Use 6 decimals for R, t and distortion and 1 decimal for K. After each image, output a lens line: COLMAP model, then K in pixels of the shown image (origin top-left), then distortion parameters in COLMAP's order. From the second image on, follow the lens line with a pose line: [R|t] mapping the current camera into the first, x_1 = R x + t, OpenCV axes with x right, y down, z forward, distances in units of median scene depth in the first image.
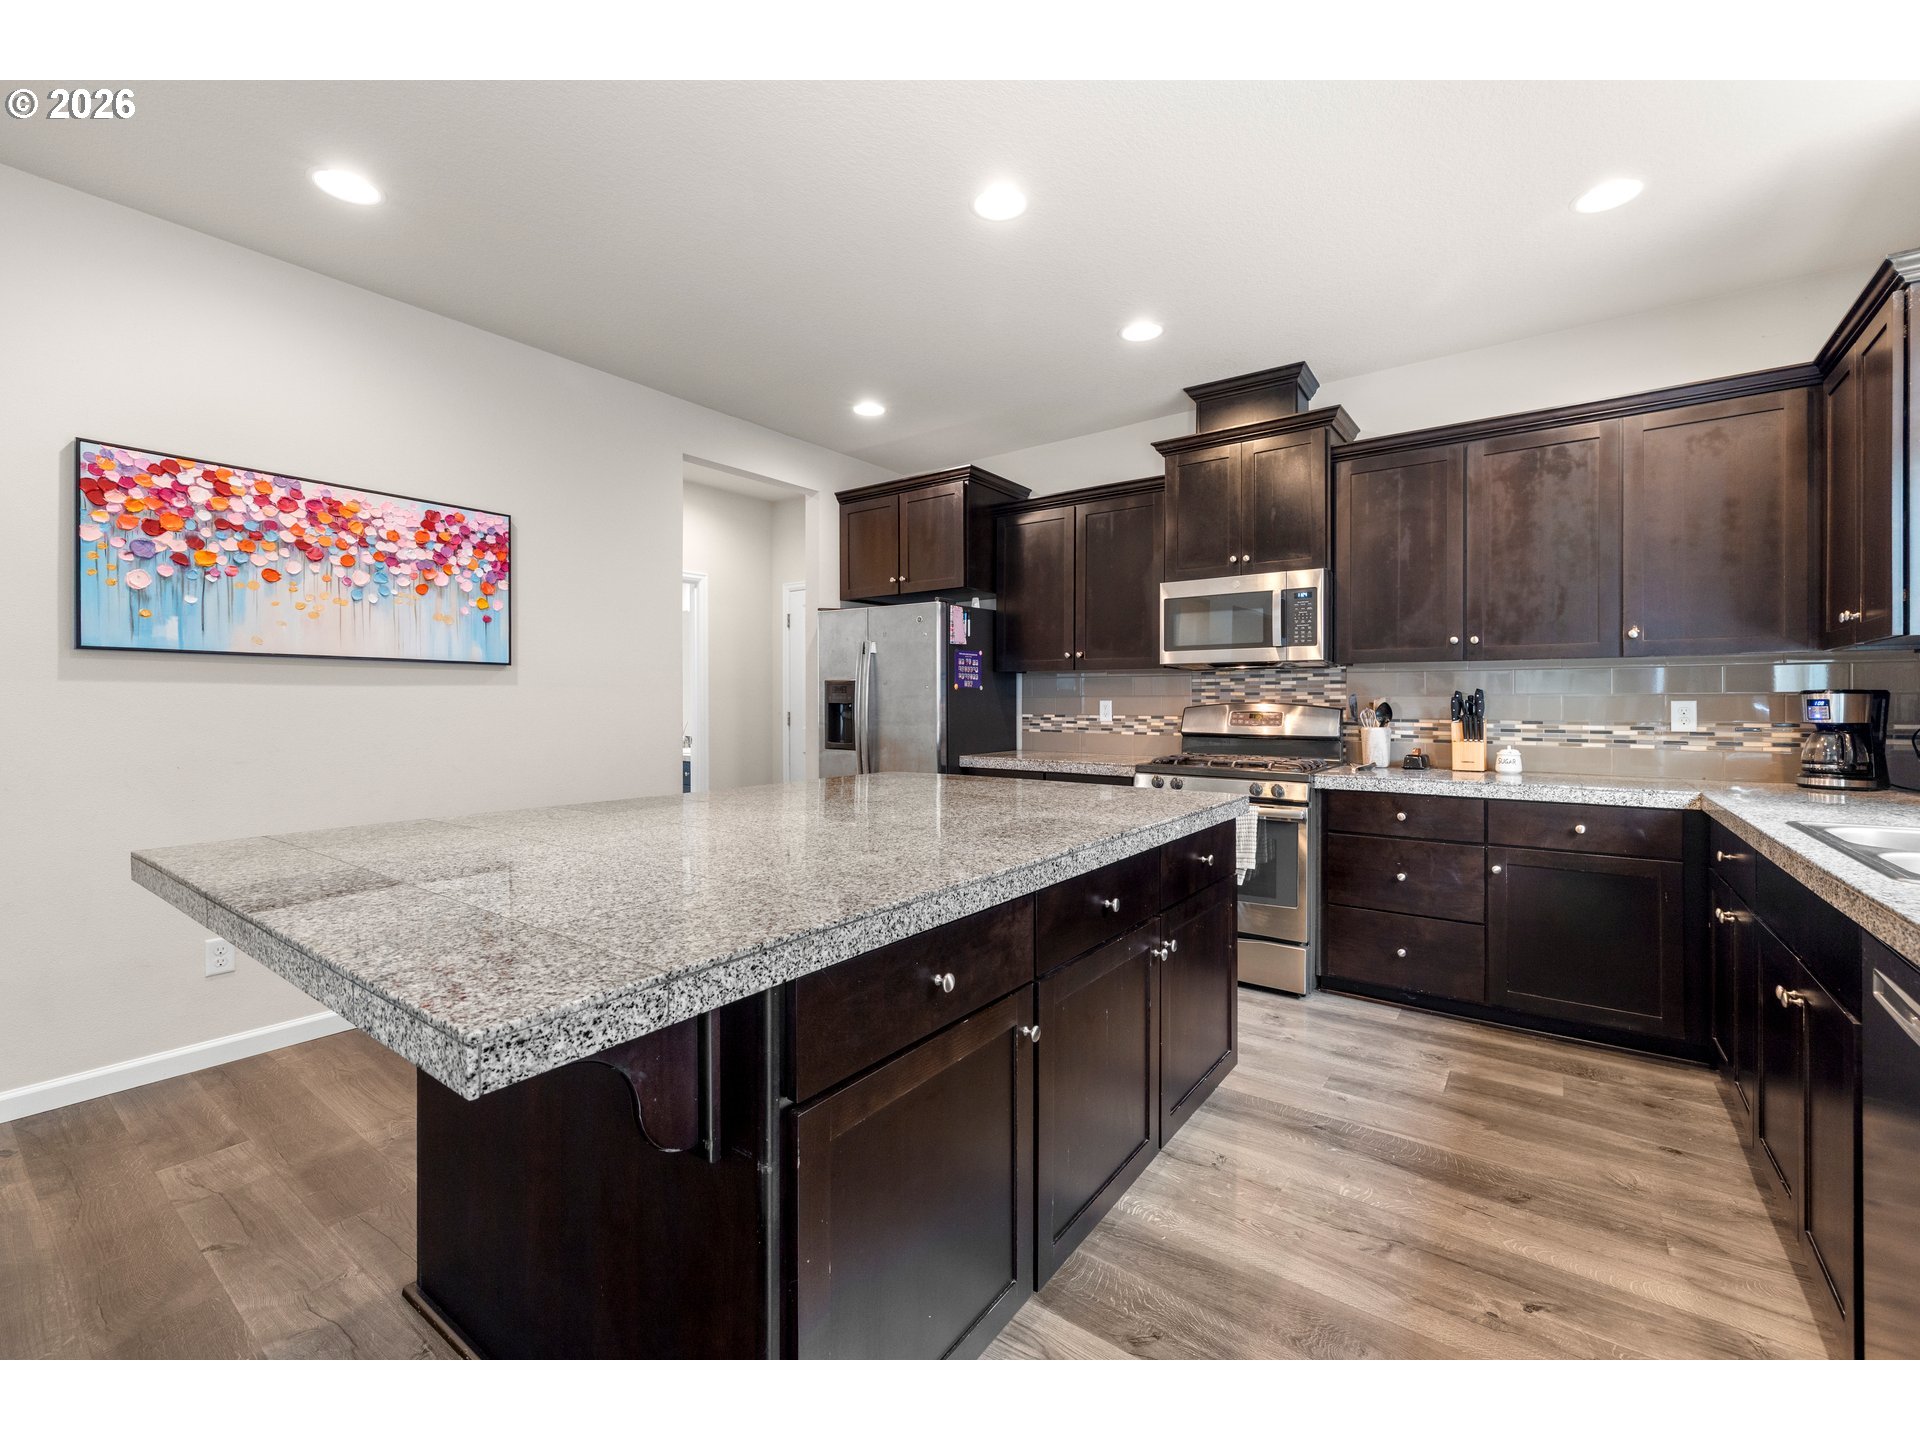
lens RADIAL K [[808.3, 0, 963.2], [0, 808.3, 702.9], [0, 0, 1]] dist [0.000069, 0.000001]
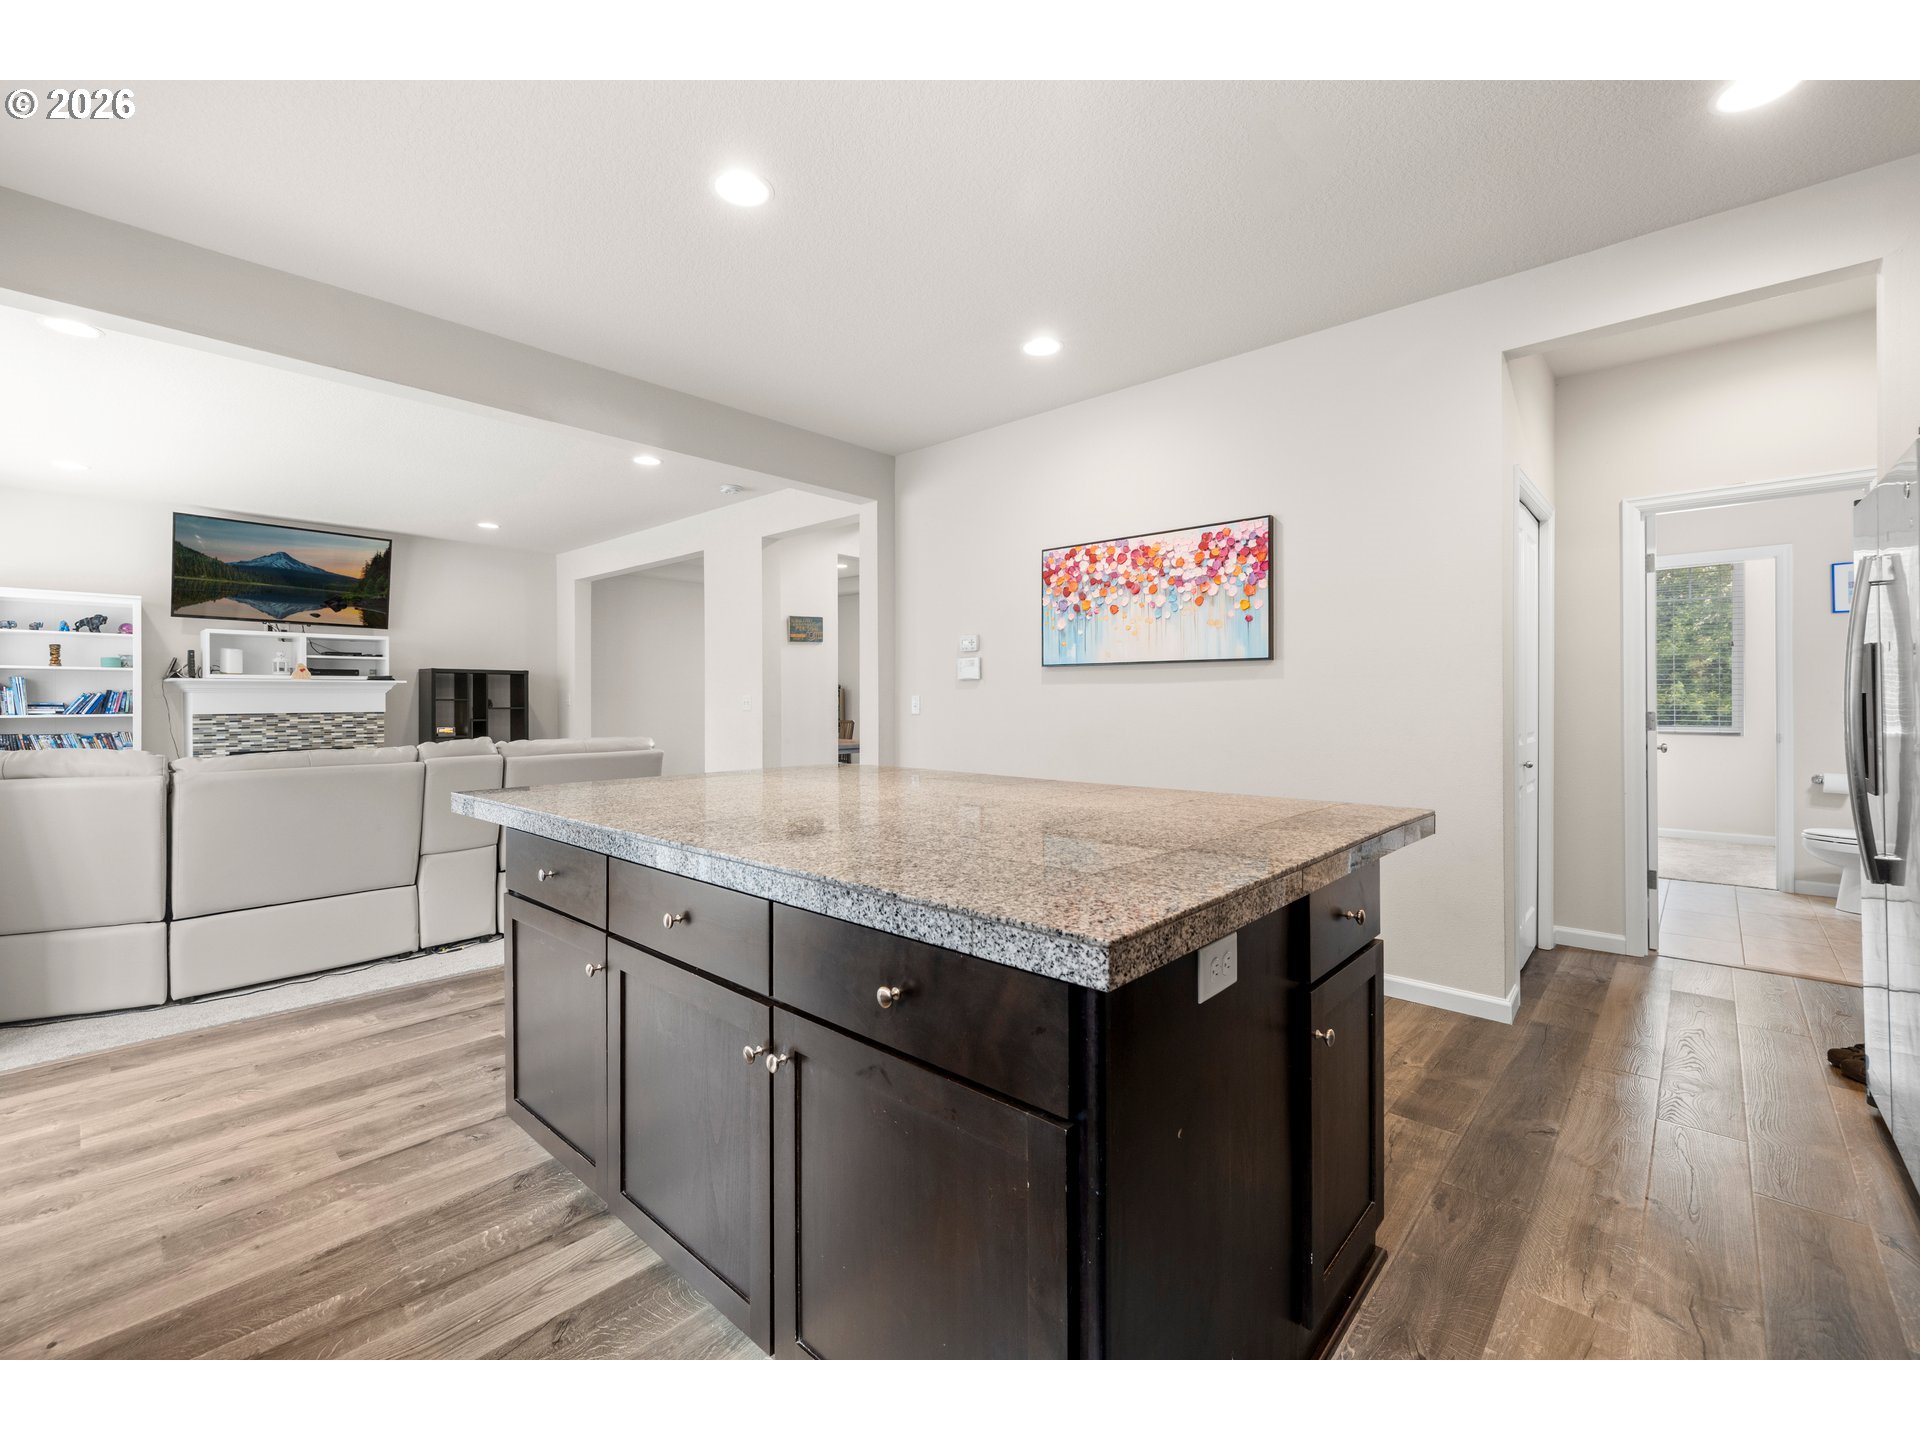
lens RADIAL K [[808.3, 0, 963.2], [0, 808.3, 702.9], [0, 0, 1]] dist [0.000069, 0.000001]
pose [[-0.101850, 0.003653, -0.994793, 0.581867], [0.000142, 0.999993, 0.003658, 0.006586], [0.994800, 0.000231, -0.101849, 0.804227]]
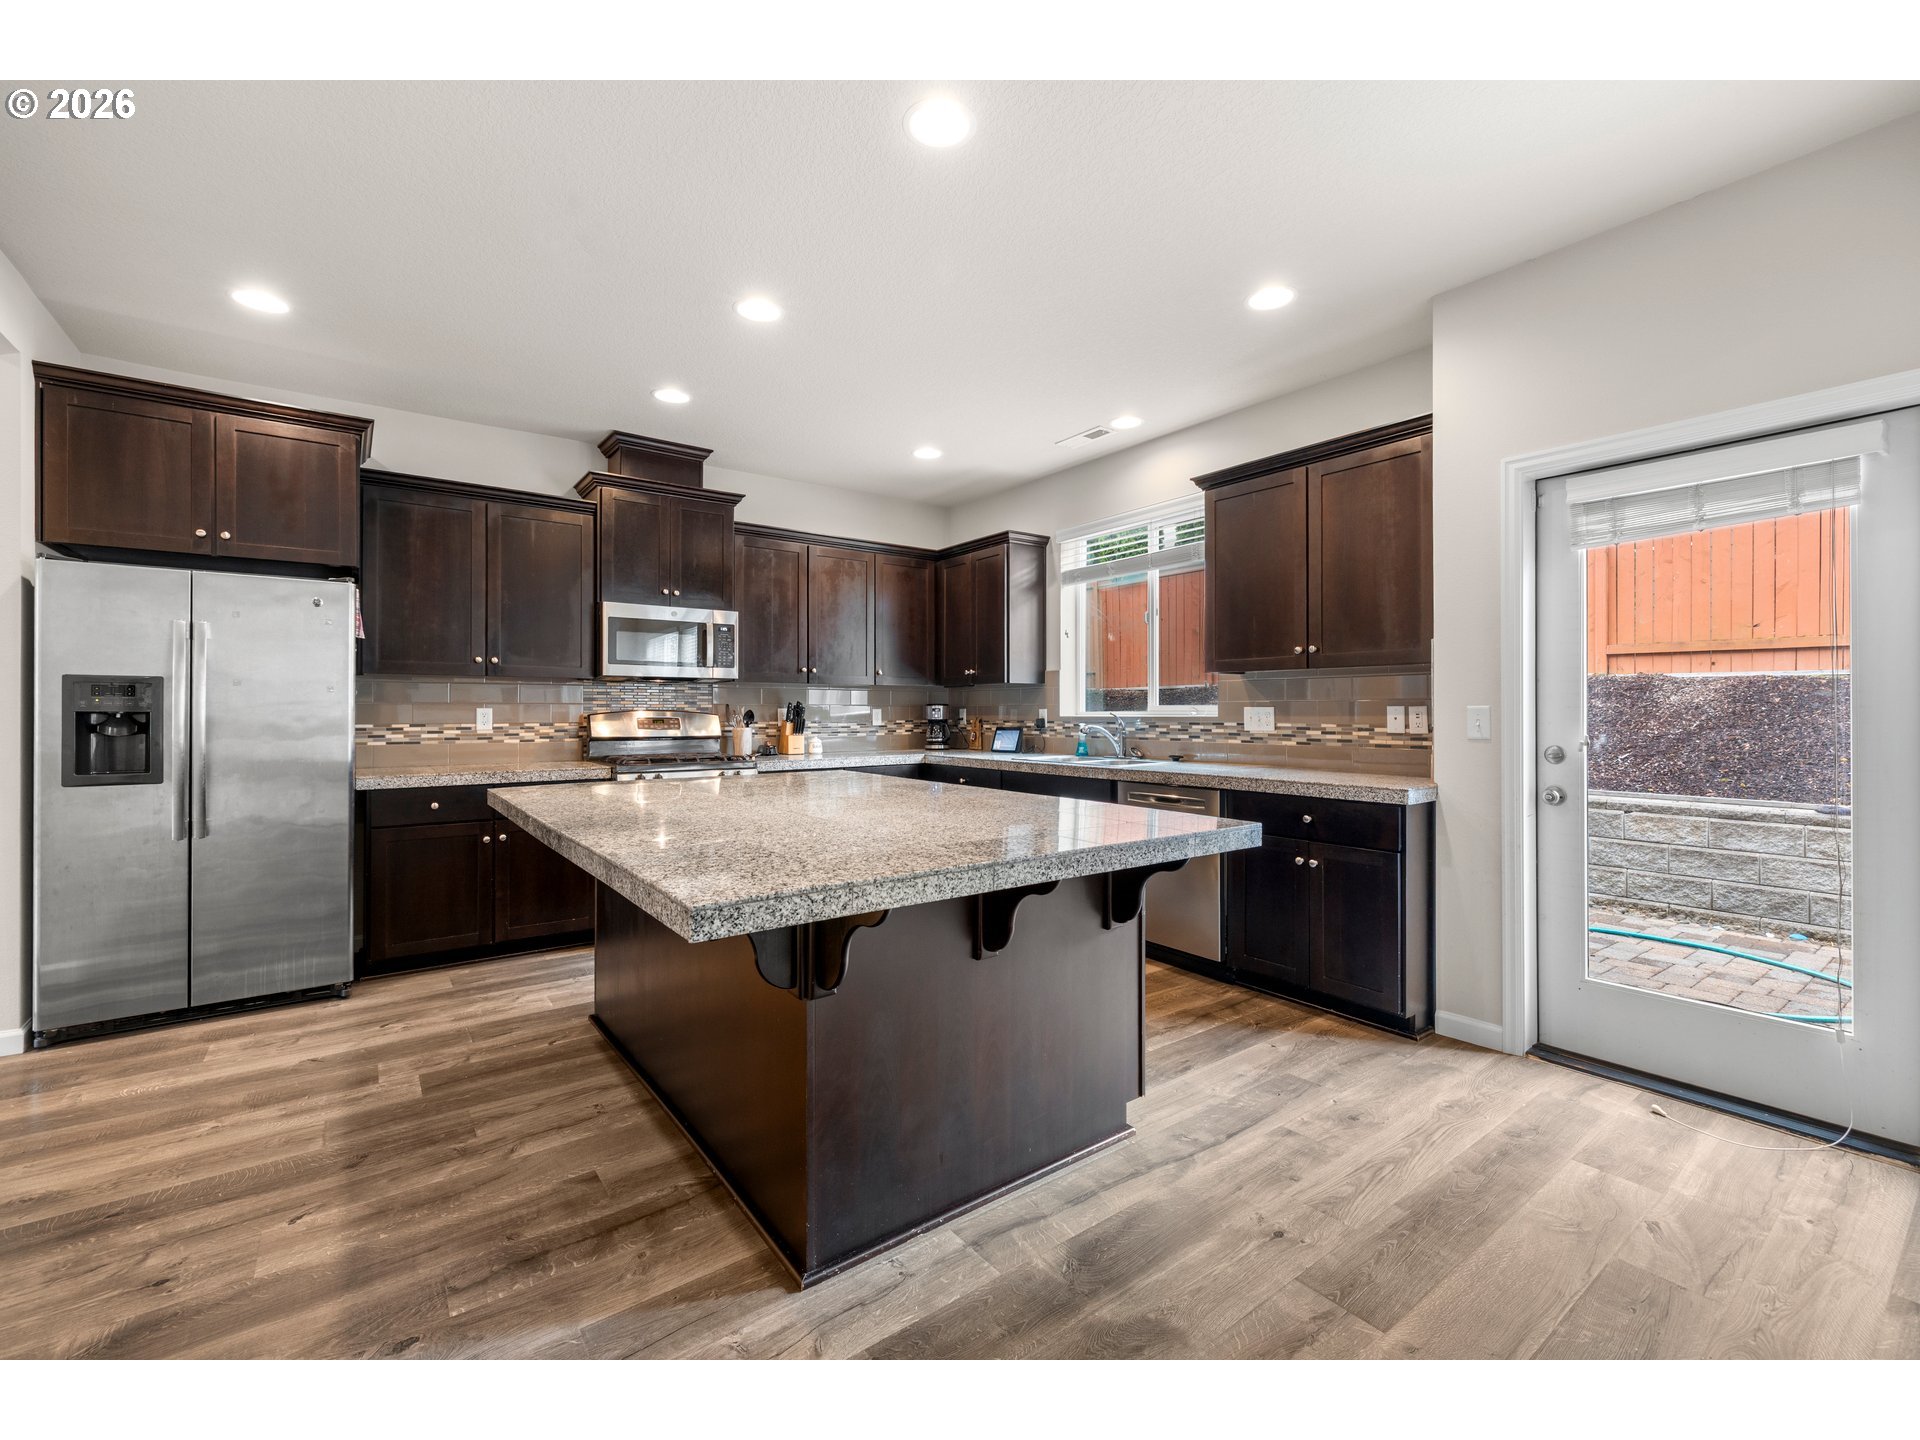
lens RADIAL K [[817.6, 0, 963.3], [0, 817.6, 705.2], [0, 0, 1]] dist [-0.002195, -0.000192]
pose [[0.290914, 0.005099, 0.956736, -0.883242], [0.001107, 0.999983, -0.005666, -0.000392], [-0.956749, 0.002707, 0.290903, 0.272663]]
